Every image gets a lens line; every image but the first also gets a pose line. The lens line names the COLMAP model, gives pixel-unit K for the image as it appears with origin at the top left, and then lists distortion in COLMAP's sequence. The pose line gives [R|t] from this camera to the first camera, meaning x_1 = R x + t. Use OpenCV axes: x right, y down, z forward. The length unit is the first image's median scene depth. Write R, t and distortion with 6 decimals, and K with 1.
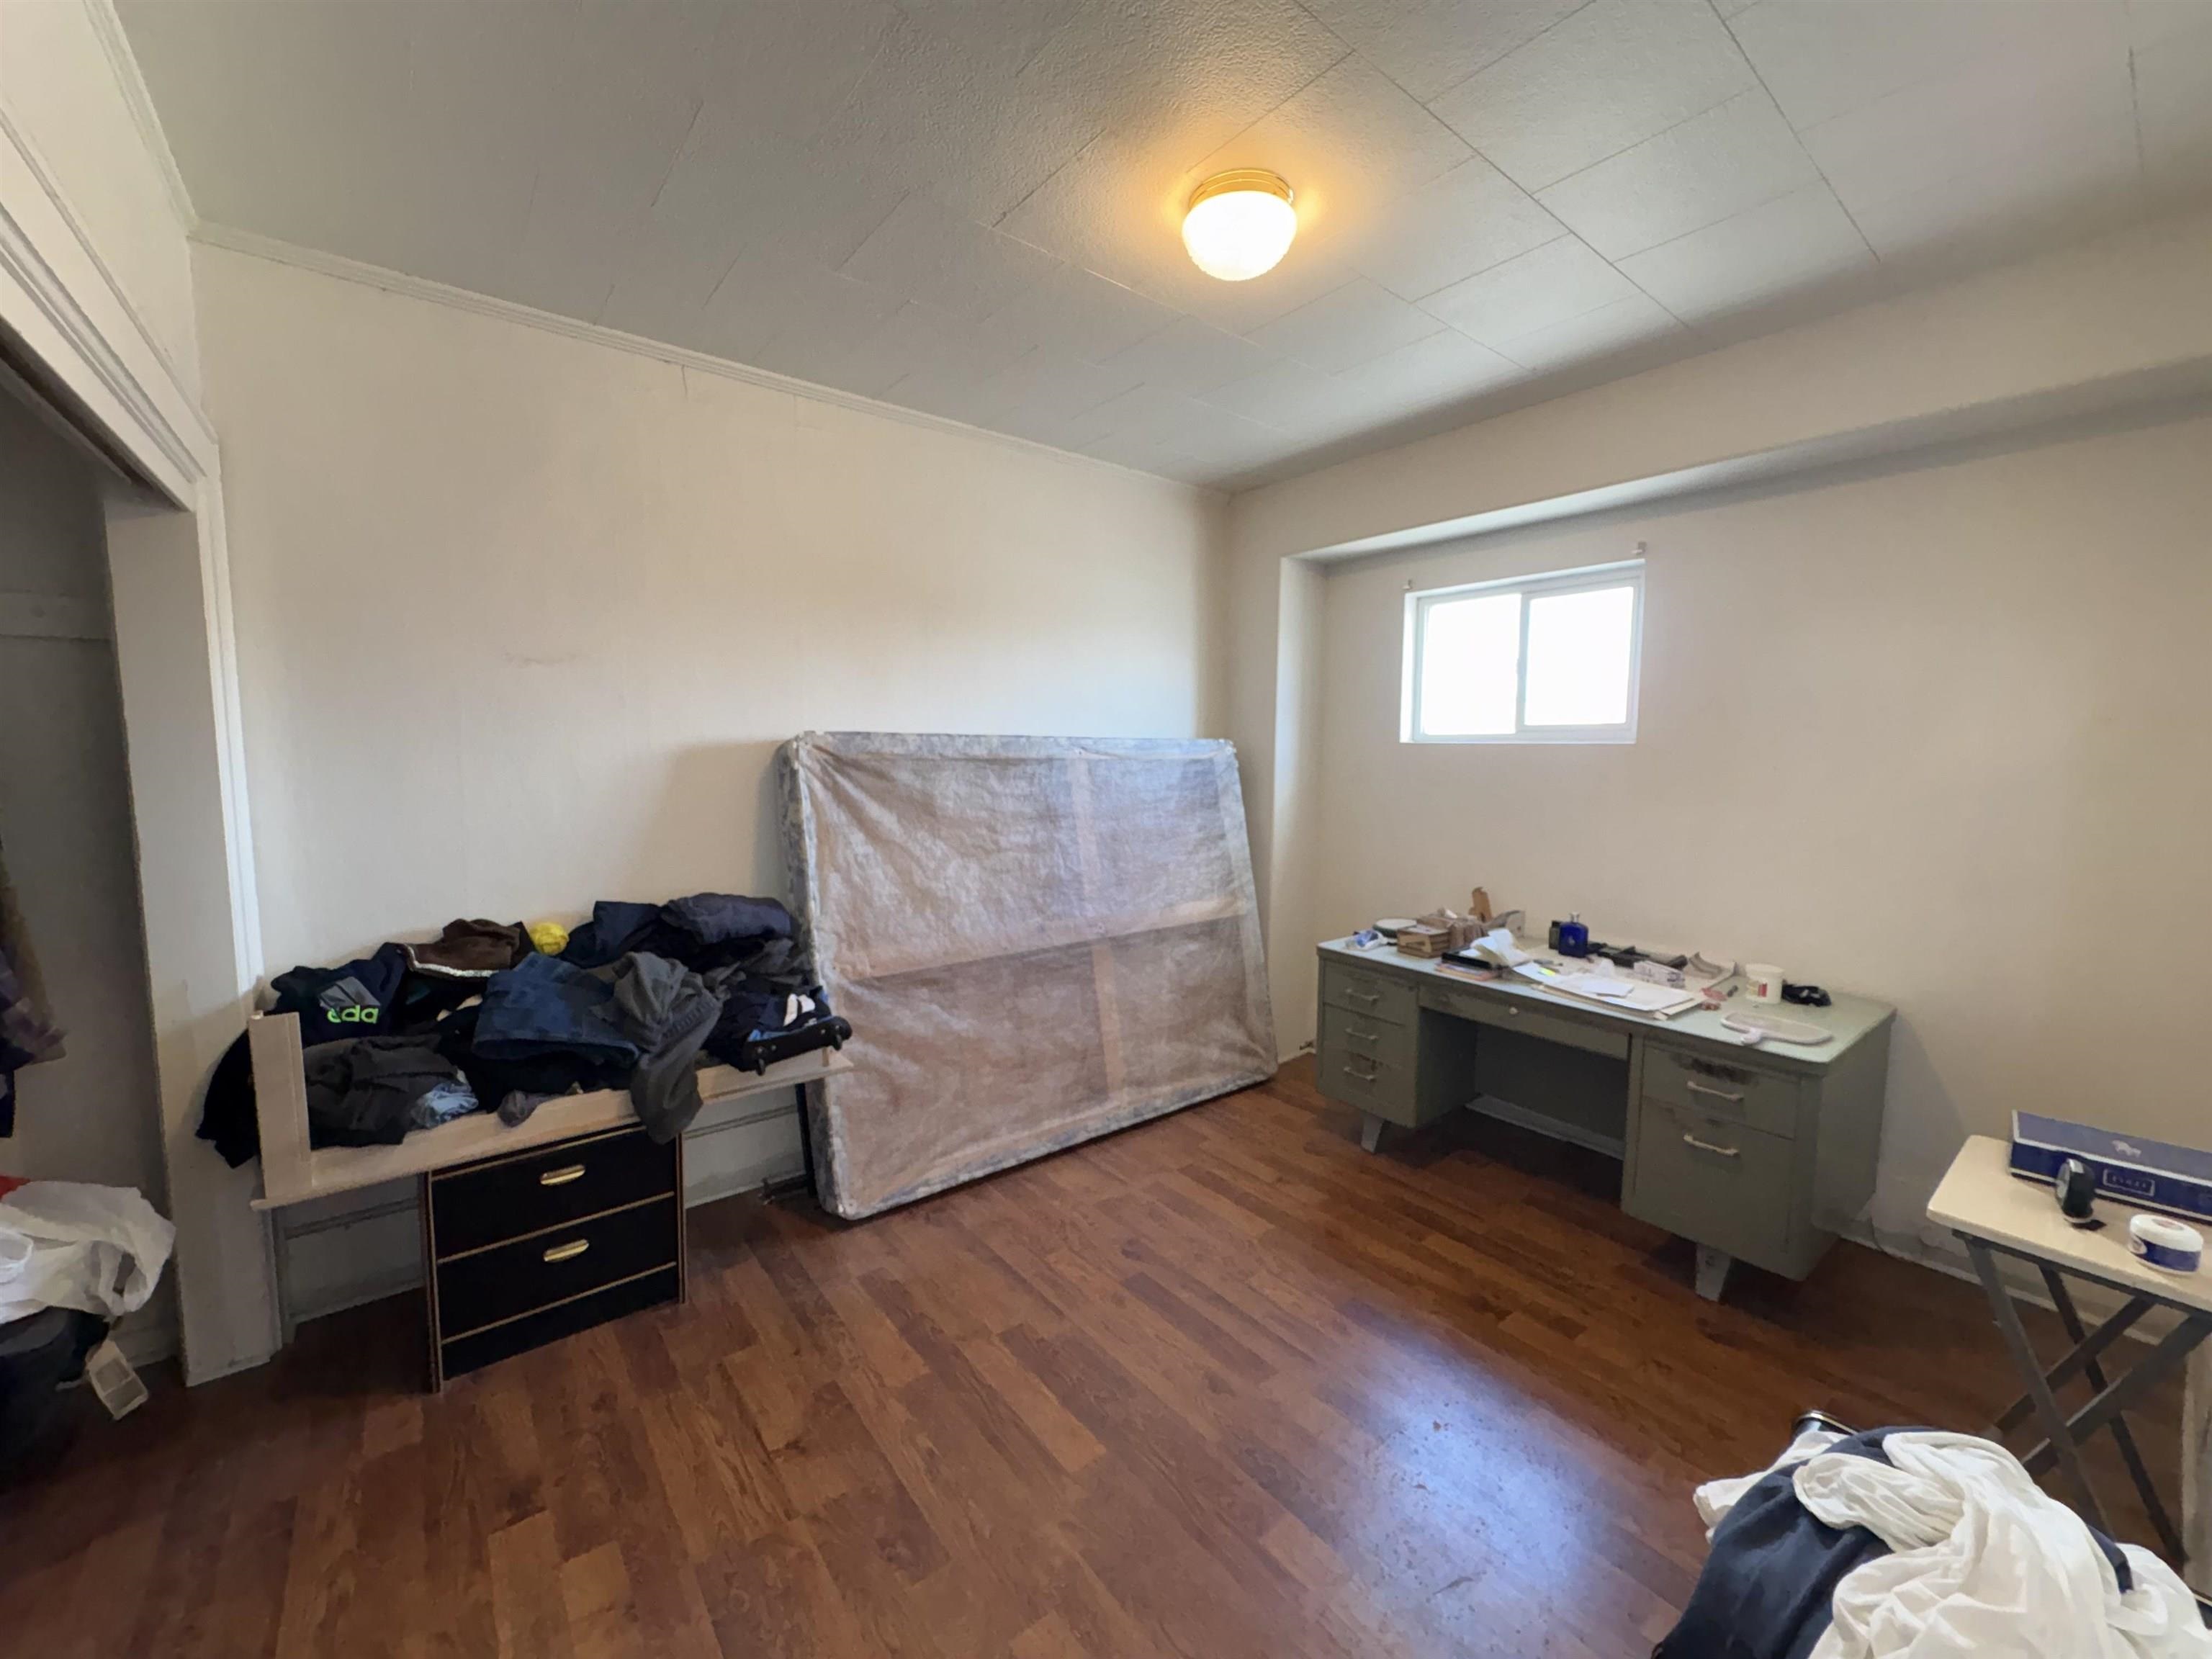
lens RADIAL K [[874.9, 0, 1106.0], [0, 874.9, 829.5], [0, 0, 1]] dist [0.000706, 0.000486]
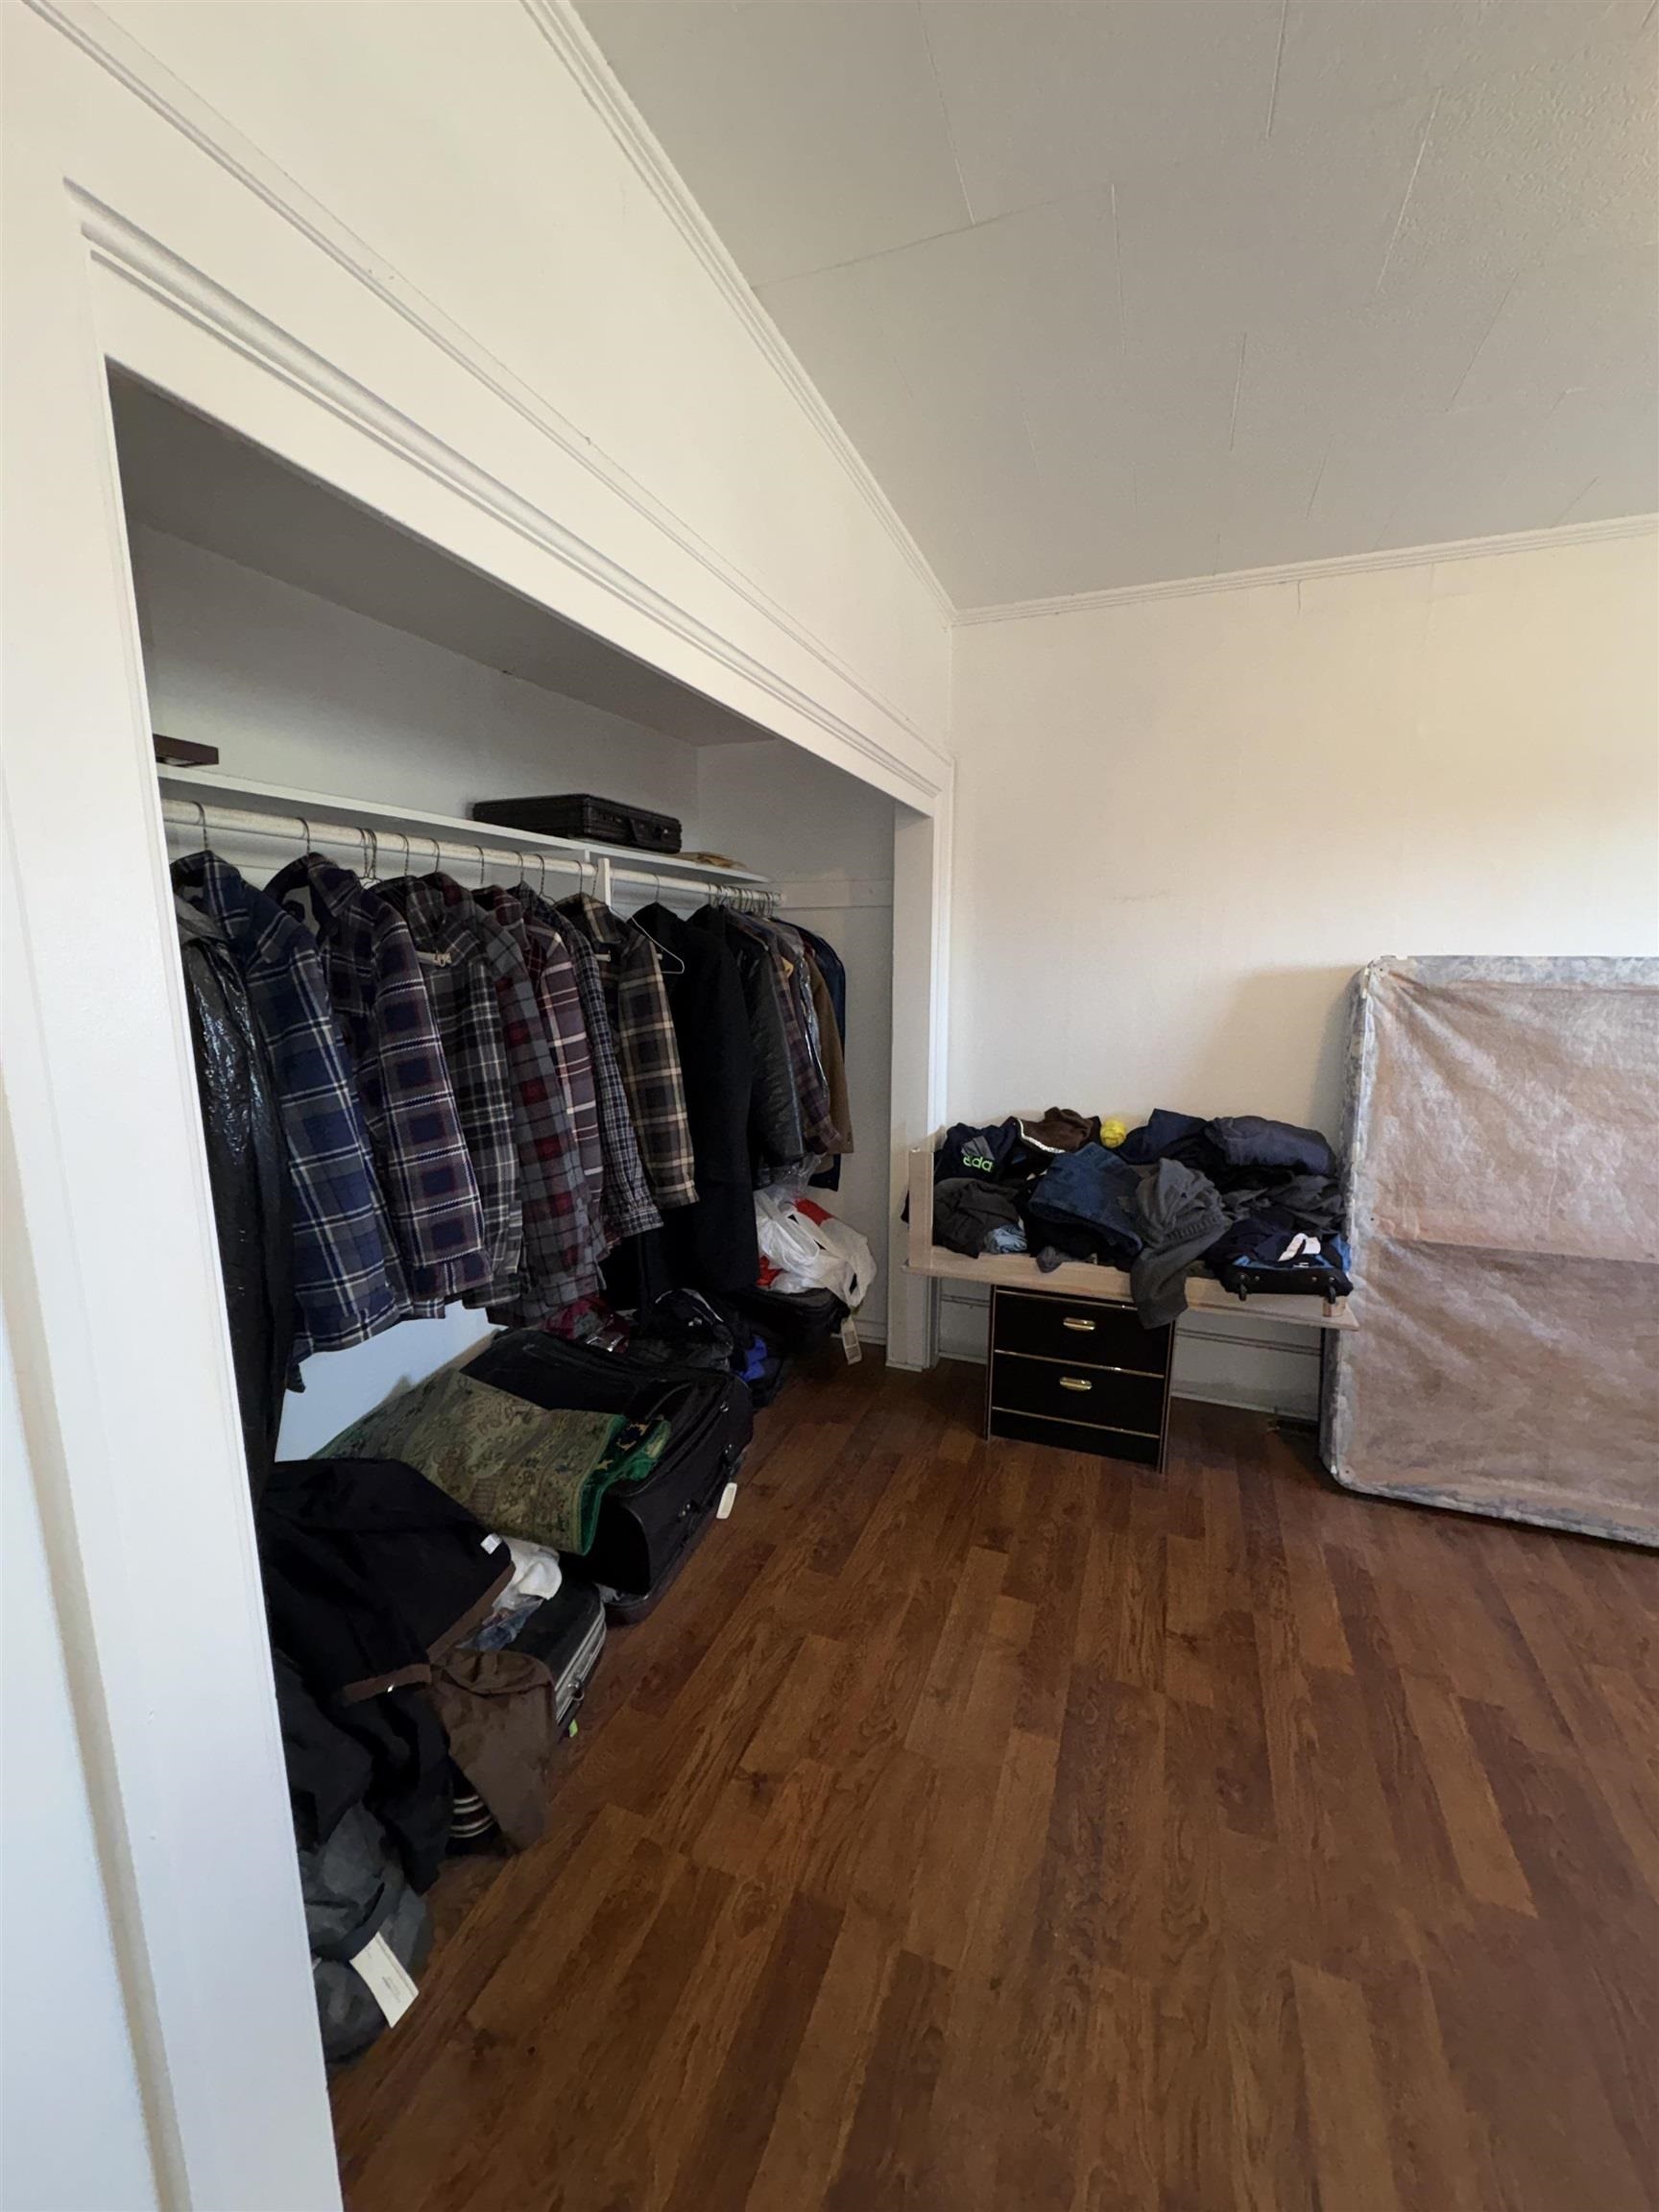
lens RADIAL K [[874.9, 0, 831.2], [0, 874.9, 1102.9], [0, 0, 1]] dist [0.000706, 0.000486]
pose [[0.508257, 0.140462, -0.849674, 0.175631], [-0.077099, 0.990069, 0.117551, -0.027584], [0.857747, 0.005763, 0.514039, 0.053080]]
